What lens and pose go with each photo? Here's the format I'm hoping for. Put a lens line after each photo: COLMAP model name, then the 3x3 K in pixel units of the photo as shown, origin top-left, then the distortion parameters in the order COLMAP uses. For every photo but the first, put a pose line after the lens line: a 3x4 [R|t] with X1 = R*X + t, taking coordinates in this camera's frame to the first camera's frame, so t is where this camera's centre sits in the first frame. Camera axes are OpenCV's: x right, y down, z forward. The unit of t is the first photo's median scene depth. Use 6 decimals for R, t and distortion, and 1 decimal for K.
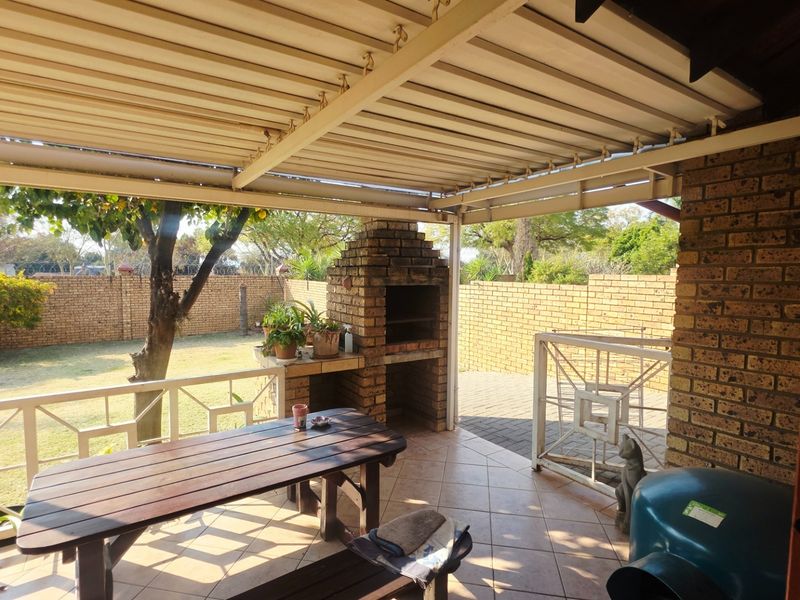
lens RADIAL K [[424.8, 0, 400.5], [0, 424.8, 298.8], [0, 0, 1]] dist [-0.002051, 0.001125]
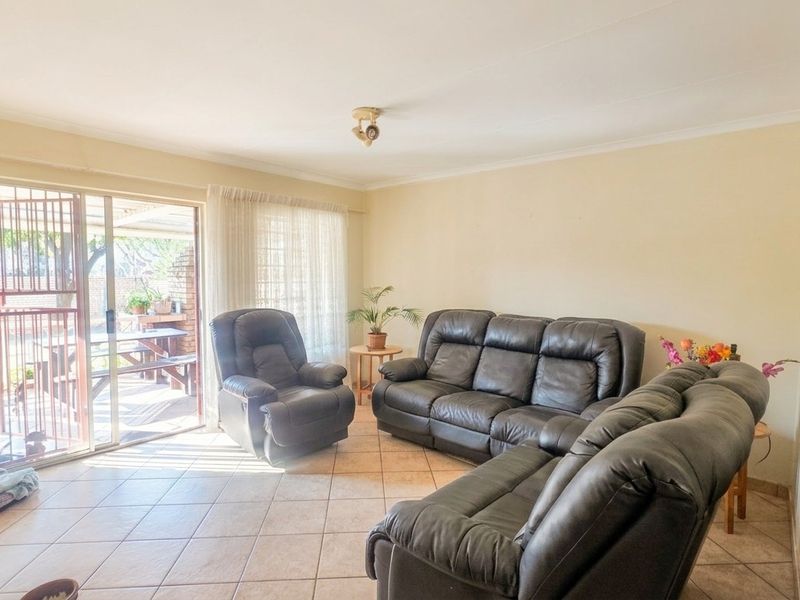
lens RADIAL K [[424.8, 0, 400.0], [0, 424.8, 300.8], [0, 0, 1]] dist [-0.002051, 0.001125]
pose [[0.965111, -0.016441, 0.261323, 0.331922], [0.016569, 0.999861, 0.001715, 0.087229], [-0.261315, 0.002674, 0.965250, -1.041707]]
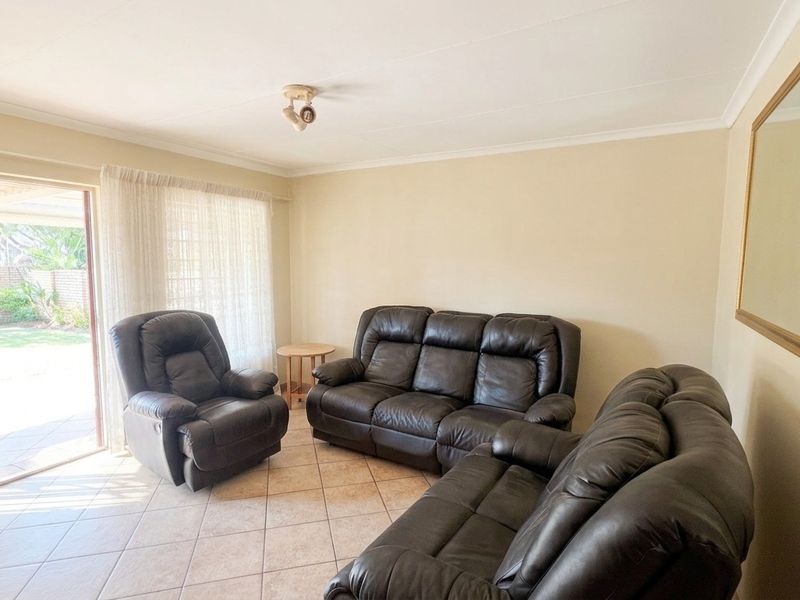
lens RADIAL K [[424.8, 0, 396.7], [0, 424.8, 298.3], [0, 0, 1]] dist [-0.002051, 0.001125]
pose [[0.901434, -0.040531, 0.431014, 0.302958], [0.028760, 0.999015, 0.033795, 0.040218], [-0.431959, -0.018068, 0.901712, -0.923088]]
